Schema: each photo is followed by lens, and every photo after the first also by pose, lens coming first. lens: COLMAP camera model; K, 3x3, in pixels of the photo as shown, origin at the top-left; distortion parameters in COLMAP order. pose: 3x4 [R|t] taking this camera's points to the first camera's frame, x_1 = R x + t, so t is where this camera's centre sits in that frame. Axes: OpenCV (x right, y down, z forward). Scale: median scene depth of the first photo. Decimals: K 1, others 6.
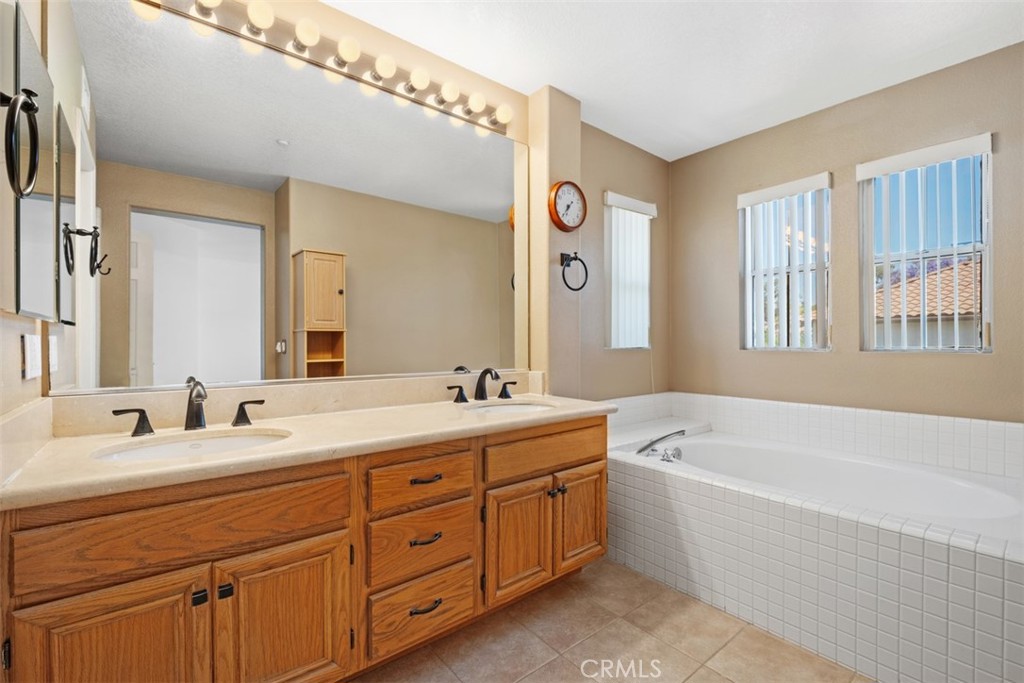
lens RADIAL K [[437.7, 0, 512.0], [0, 437.7, 341.5], [0, 0, 1]] dist [0.001409, -0.005781]
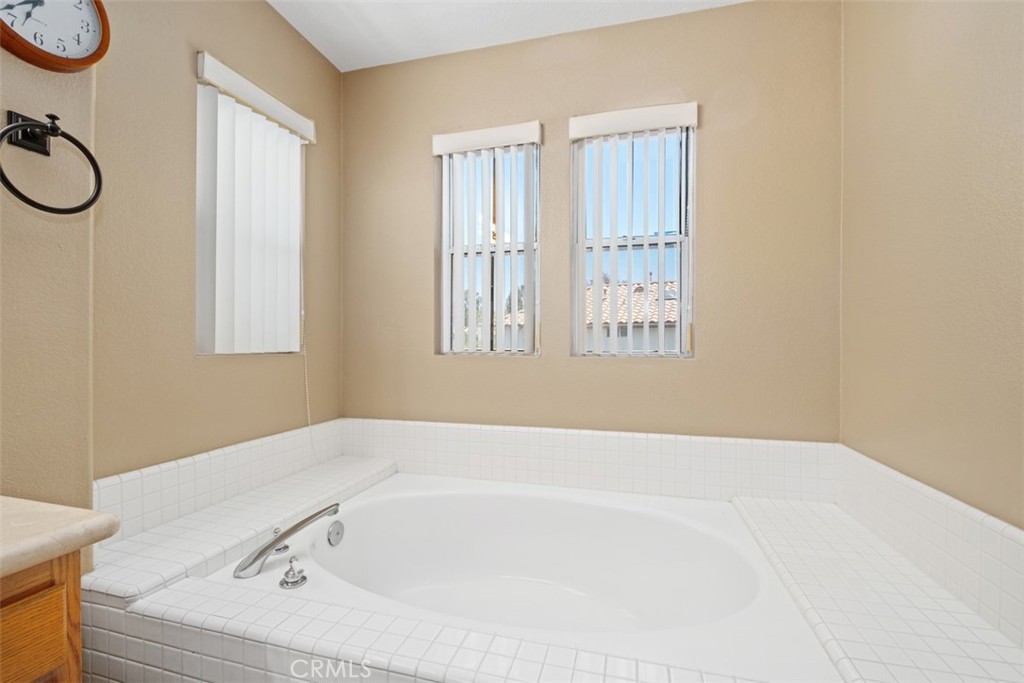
lens RADIAL K [[437.7, 0, 512.0], [0, 437.7, 341.5], [0, 0, 1]] dist [0.001409, -0.005781]
pose [[0.804324, 0.008880, 0.594125, 0.205835], [-0.005382, 0.999956, -0.007659, 0.001722], [-0.594167, 0.002963, 0.804337, 0.363882]]
